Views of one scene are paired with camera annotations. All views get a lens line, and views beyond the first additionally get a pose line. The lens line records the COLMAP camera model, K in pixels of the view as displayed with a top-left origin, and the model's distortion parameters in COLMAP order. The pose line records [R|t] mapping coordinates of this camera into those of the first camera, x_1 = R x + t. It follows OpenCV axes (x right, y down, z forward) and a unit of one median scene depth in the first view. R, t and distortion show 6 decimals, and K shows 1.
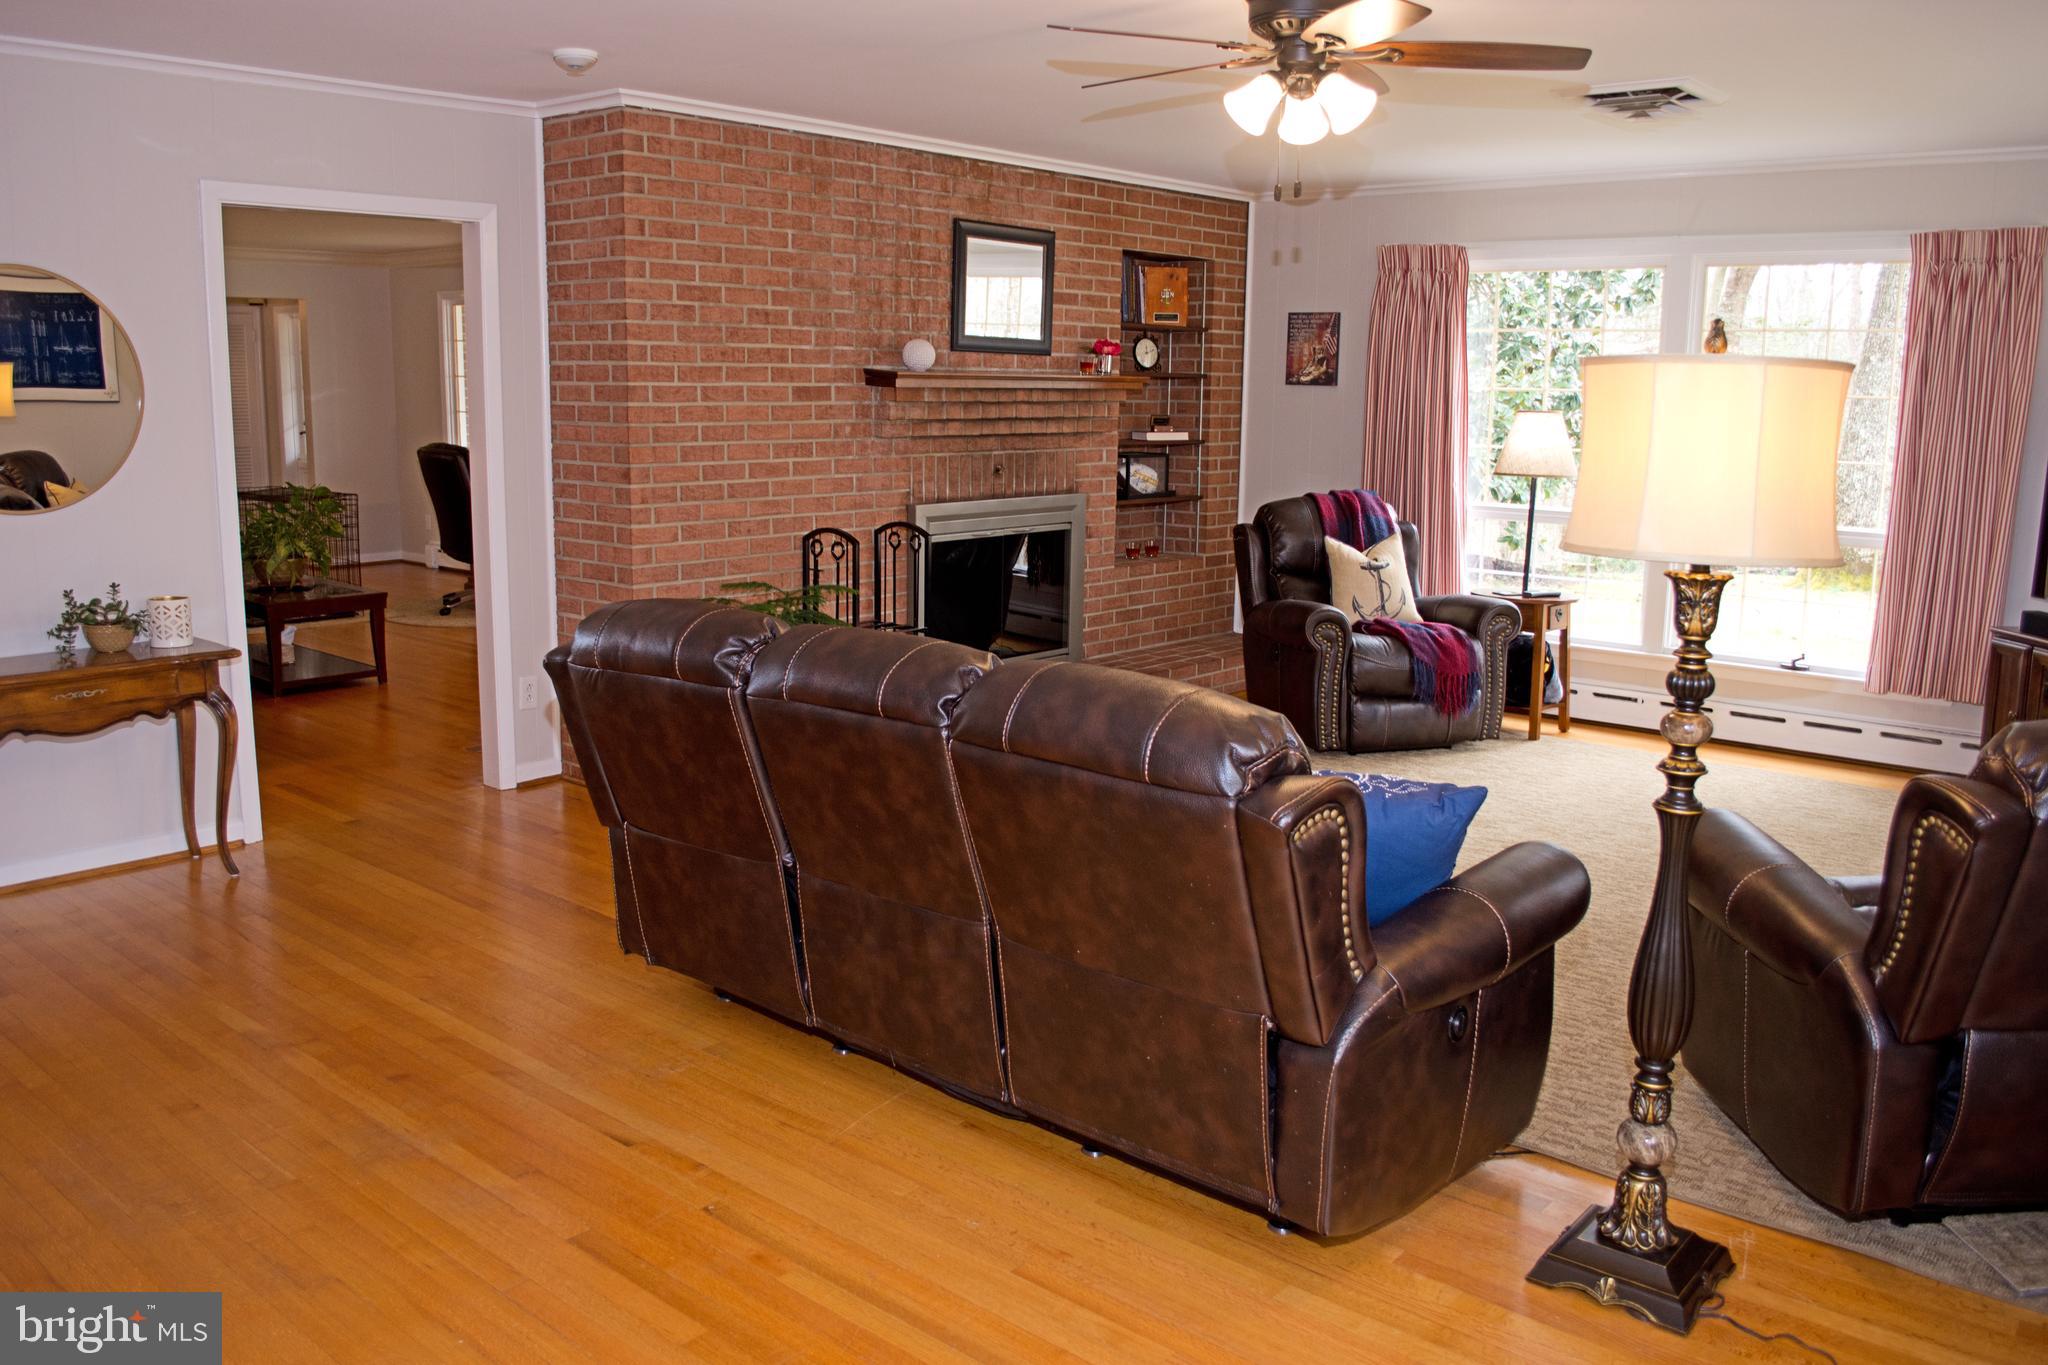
lens RADIAL K [[1628.7, 0, 1015.0], [0, 1628.7, 672.6], [0, 0, 1]] dist [-0.082810, 0.012641]
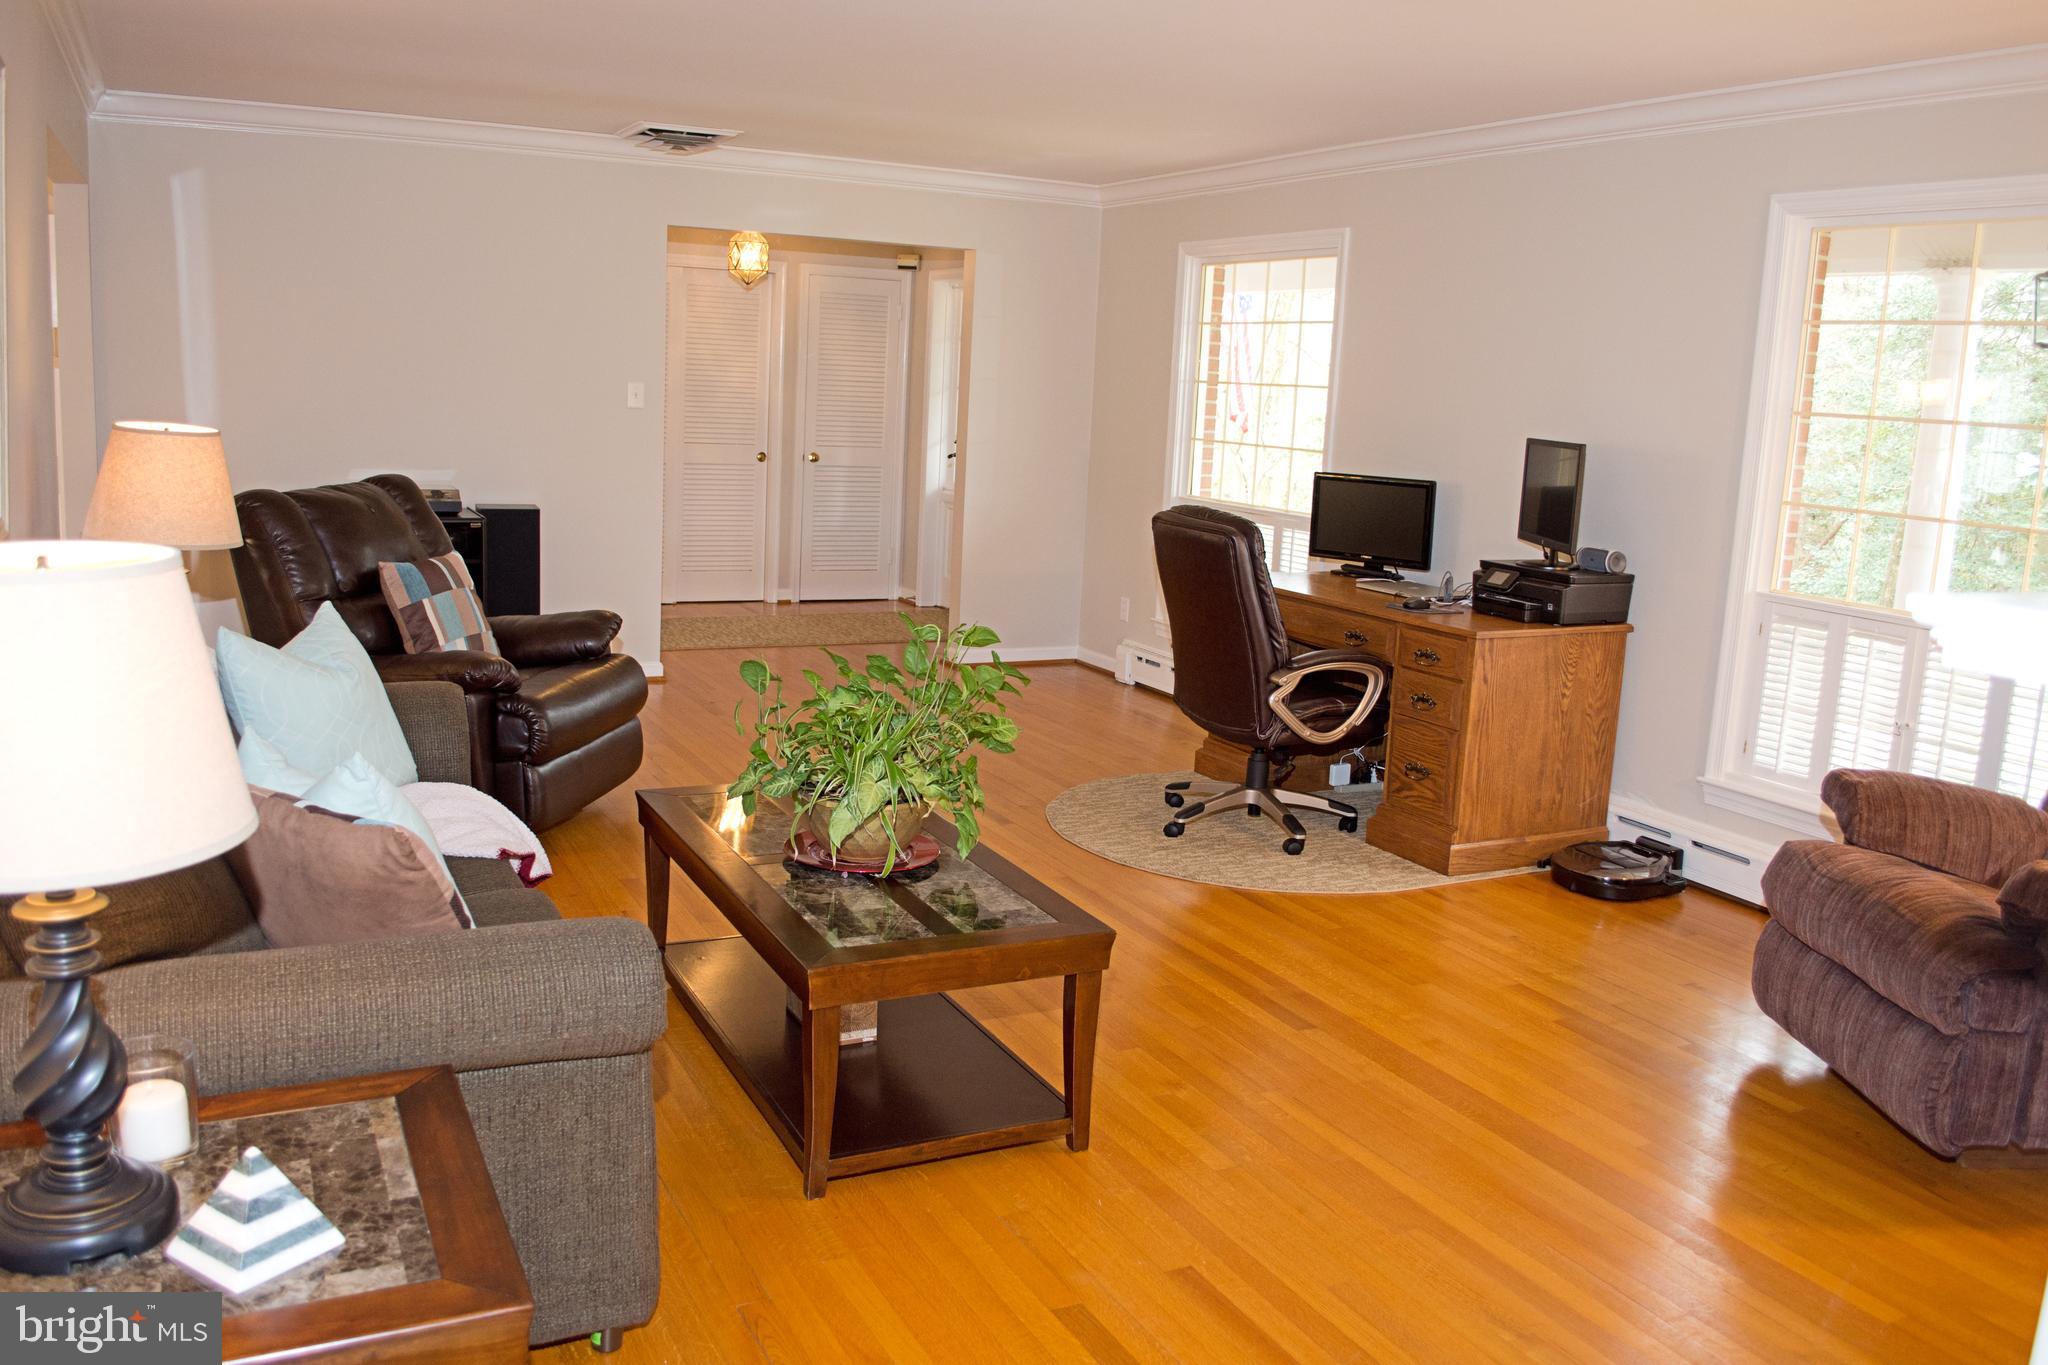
lens RADIAL K [[1628.7, 0, 1026.7], [0, 1628.7, 683.1], [0, 0, 1]] dist [-0.082810, 0.012641]
pose [[0.930820, 0.100913, -0.351271, -0.369486], [-0.103283, 0.994579, 0.012039, -0.146144], [0.350582, 0.025074, 0.936196, 0.830554]]
